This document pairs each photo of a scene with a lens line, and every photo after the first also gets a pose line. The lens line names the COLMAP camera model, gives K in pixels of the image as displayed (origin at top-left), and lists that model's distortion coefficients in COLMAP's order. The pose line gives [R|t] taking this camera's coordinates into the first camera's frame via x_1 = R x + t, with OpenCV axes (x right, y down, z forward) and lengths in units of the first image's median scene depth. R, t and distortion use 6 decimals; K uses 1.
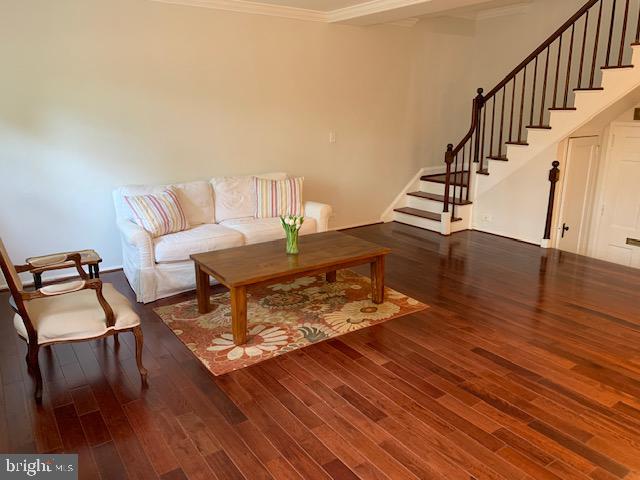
lens RADIAL K [[493.1, 0, 321.3], [0, 493.1, 239.2], [0, 0, 1]] dist [0.007250, -0.031759]
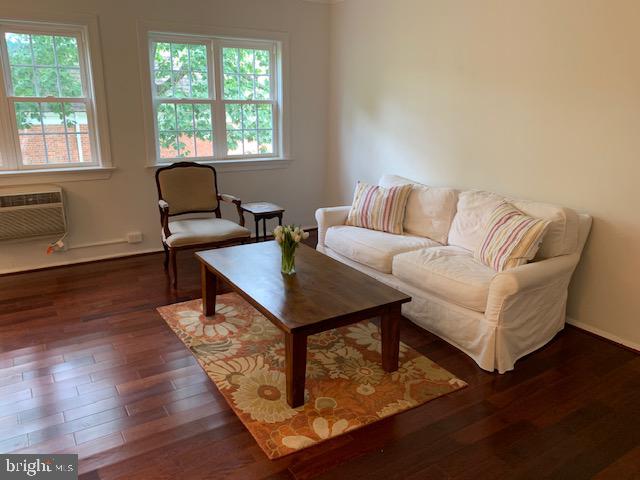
lens RADIAL K [[493.1, 0, 320.7], [0, 493.1, 240.0], [0, 0, 1]] dist [0.007250, -0.031759]
pose [[-0.054795, 0.277645, -0.959120, 0.660117], [-0.267707, 0.921310, 0.281994, -0.250493], [0.961941, 0.272215, 0.023844, 0.959764]]
